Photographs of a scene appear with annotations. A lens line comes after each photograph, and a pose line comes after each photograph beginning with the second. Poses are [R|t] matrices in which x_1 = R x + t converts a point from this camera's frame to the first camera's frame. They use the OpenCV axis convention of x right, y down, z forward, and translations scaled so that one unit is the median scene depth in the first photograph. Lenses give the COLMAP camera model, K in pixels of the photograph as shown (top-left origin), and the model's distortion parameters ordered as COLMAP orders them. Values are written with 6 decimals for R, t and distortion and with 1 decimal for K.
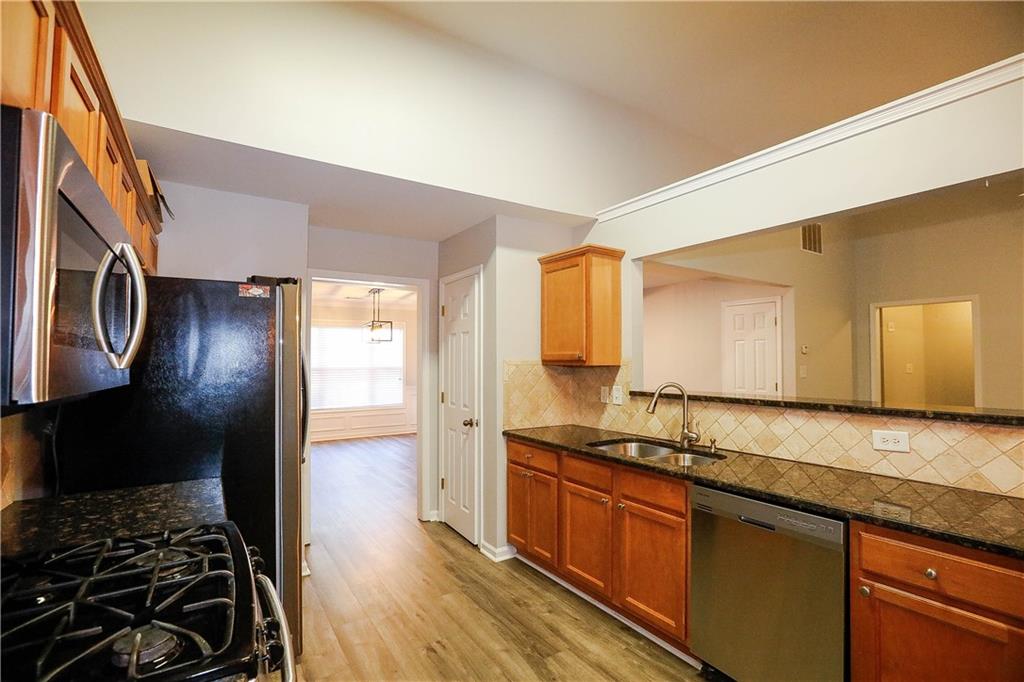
lens RADIAL K [[466.2, 0, 512.8], [0, 466.2, 348.4], [0, 0, 1]] dist [-0.049856, 0.016298]
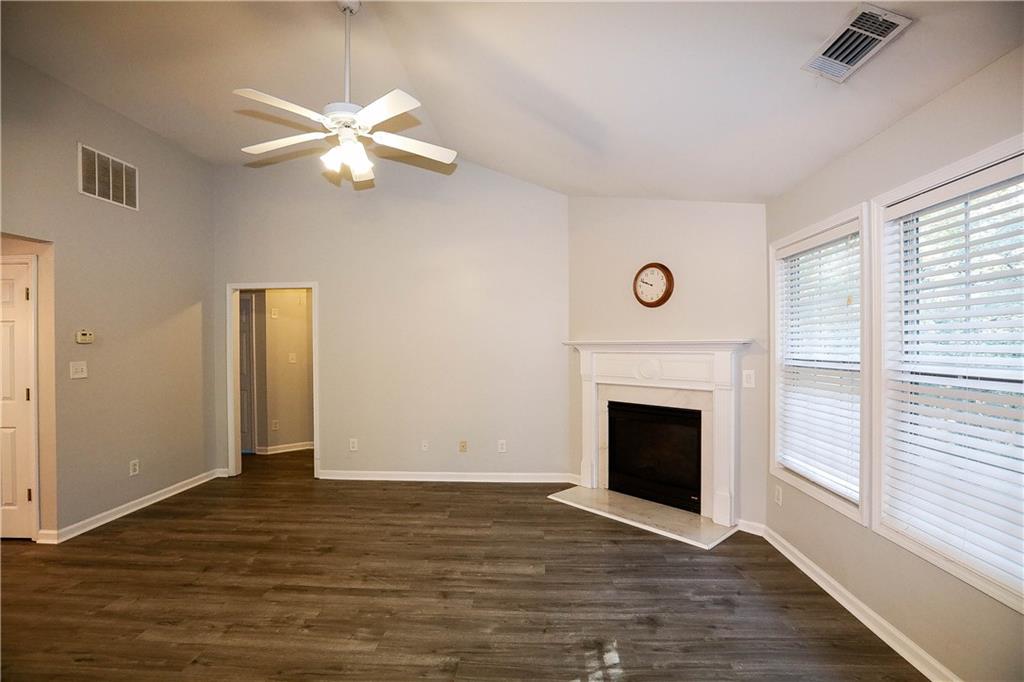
lens RADIAL K [[468.6, 0, 513.6], [0, 468.6, 347.0], [0, 0, 1]] dist [-0.057326, 0.022100]
pose [[0.598487, -0.006441, 0.801107, 0.753427], [-0.014144, 0.999727, 0.018604, -0.008522], [-0.801008, -0.022465, 0.598233, 0.104070]]
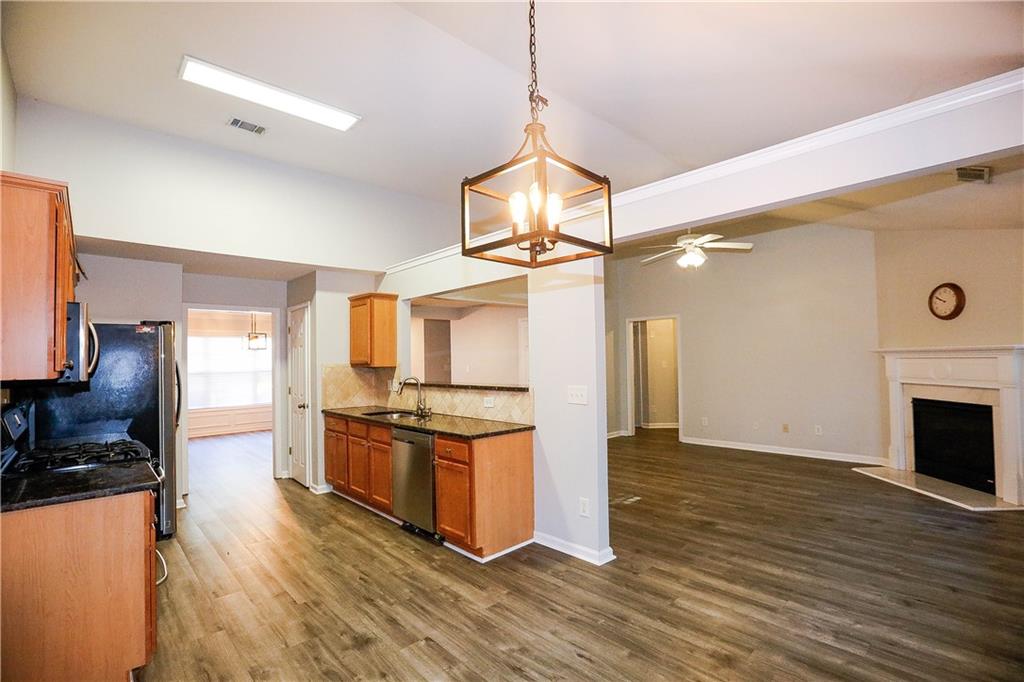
lens RADIAL K [[466.2, 0, 512.8], [0, 466.2, 348.4], [0, 0, 1]] dist [-0.049856, 0.016298]
pose [[0.984714, -0.011494, 0.173799, 0.343932], [0.011660, 0.999932, 0.000064, -0.020735], [-0.173788, 0.001964, 0.984781, -0.632881]]
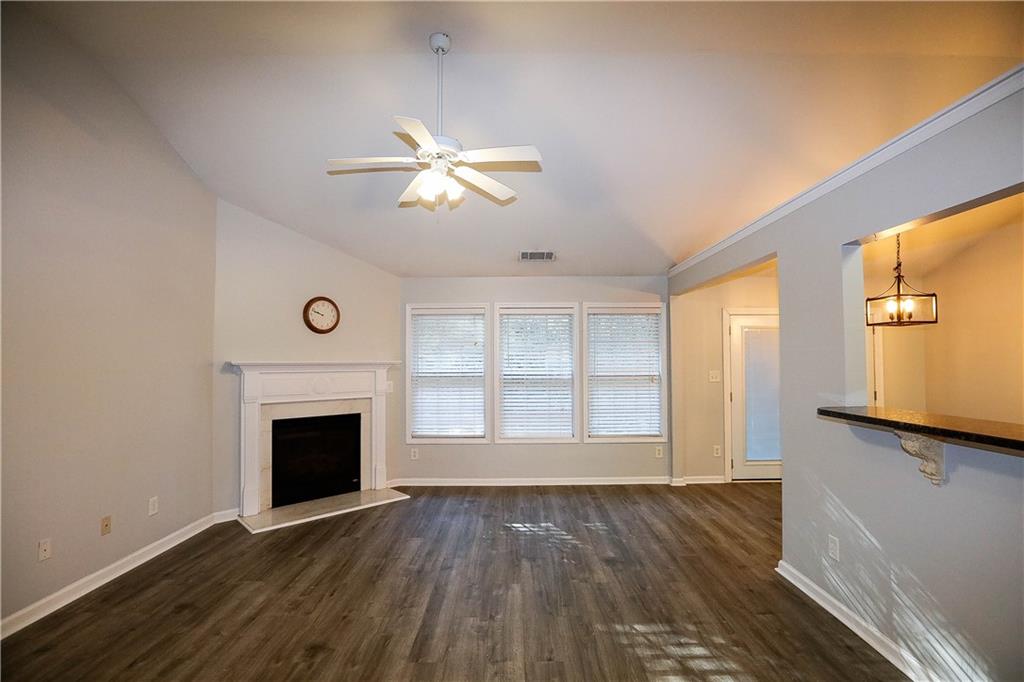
lens RADIAL K [[468.6, 0, 513.6], [0, 468.6, 347.0], [0, 0, 1]] dist [-0.057326, 0.022100]
pose [[-0.833529, 0.022499, 0.552018, 0.647108], [-0.007989, 0.998575, -0.052762, 0.018871], [-0.552418, -0.048389, -0.832162, 1.444100]]
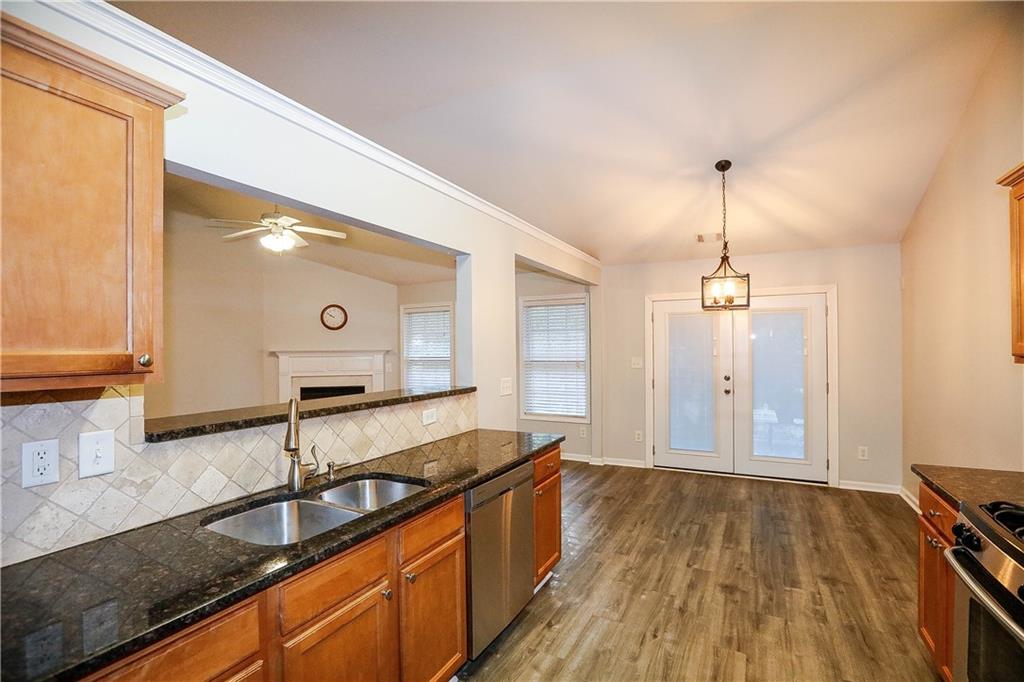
lens RADIAL K [[466.2, 0, 512.8], [0, 466.2, 348.4], [0, 0, 1]] dist [-0.049856, 0.016298]
pose [[-0.484000, 0.005825, 0.875048, -0.311225], [-0.013189, 0.999816, -0.013950, 0.007611], [-0.874968, -0.018293, -0.483834, 0.864509]]
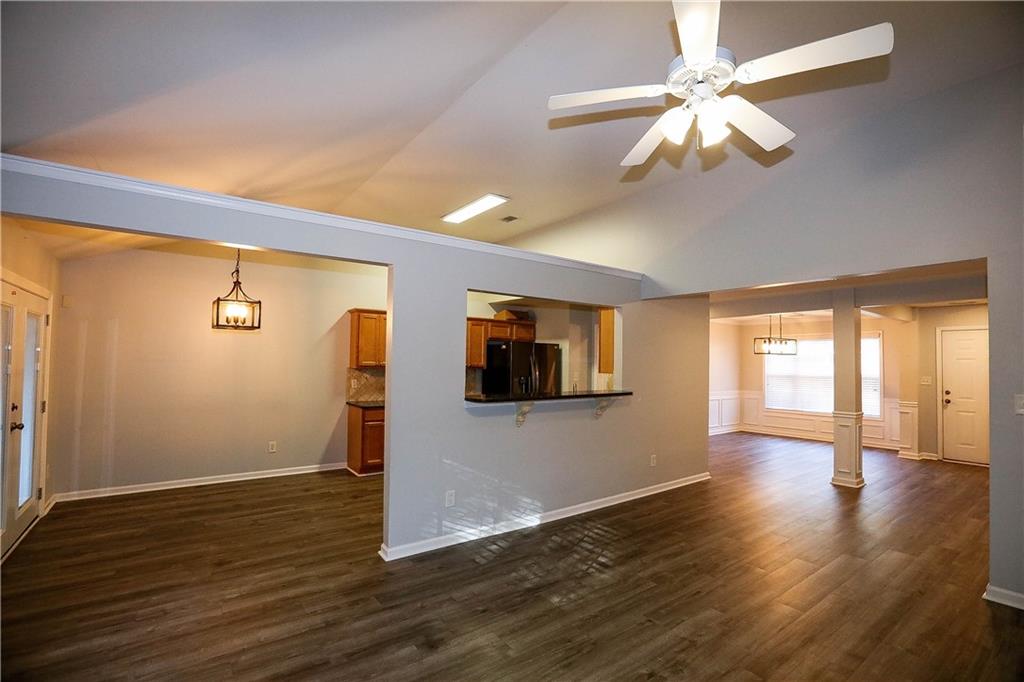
lens RADIAL K [[466.2, 0, 512.8], [0, 466.2, 348.4], [0, 0, 1]] dist [-0.049856, 0.016298]
pose [[0.050743, -0.023264, -0.998441, 1.794186], [0.012808, 0.999662, -0.022641, -0.019485], [0.998630, -0.011639, 0.051024, 0.547741]]
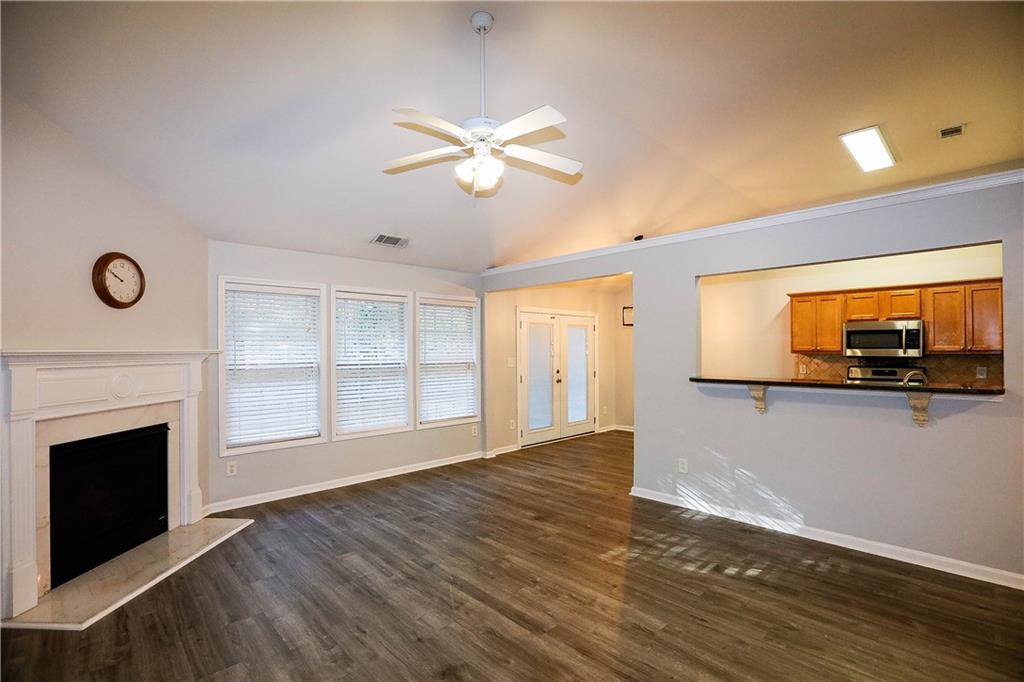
lens RADIAL K [[468.6, 0, 513.6], [0, 468.6, 347.0], [0, 0, 1]] dist [-0.057326, 0.022100]
pose [[-0.984090, 0.008077, -0.177485, 1.321727], [0.013877, 0.999409, -0.031463, 0.027137], [0.177126, -0.033426, -0.983620, 1.647689]]
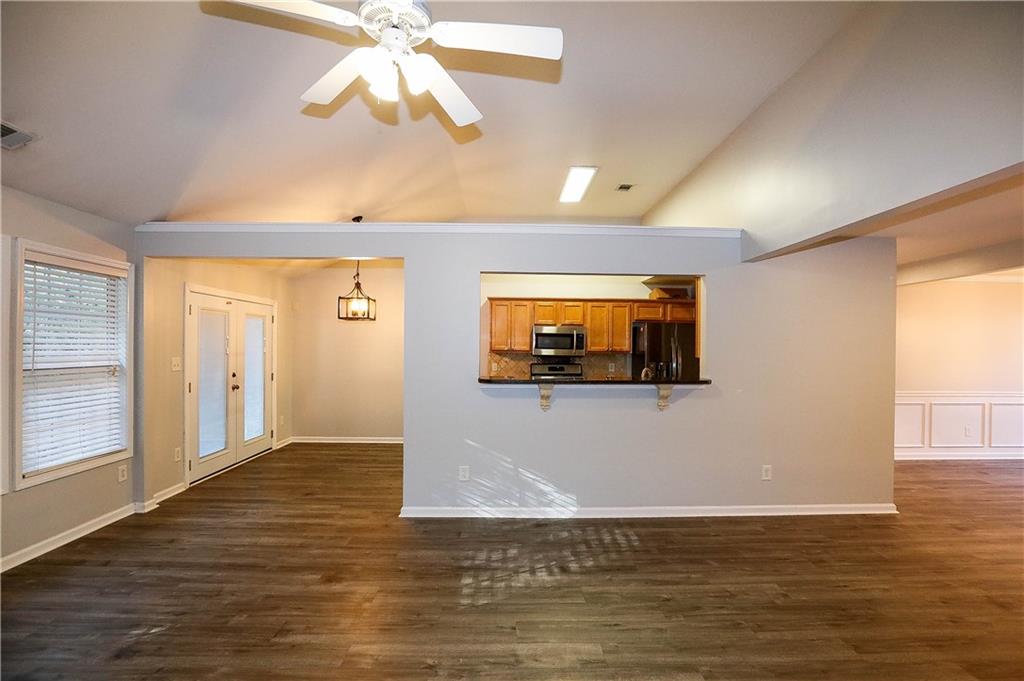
lens RADIAL K [[482.4, 0, 513.0], [0, 482.4, 345.1], [0, 0, 1]] dist [-0.059375, 0.023159]
pose [[-0.534898, -0.003811, -0.844908, 1.620895], [0.016443, 0.999753, -0.014919, 0.011413], [0.844757, -0.021873, -0.534703, 1.232996]]
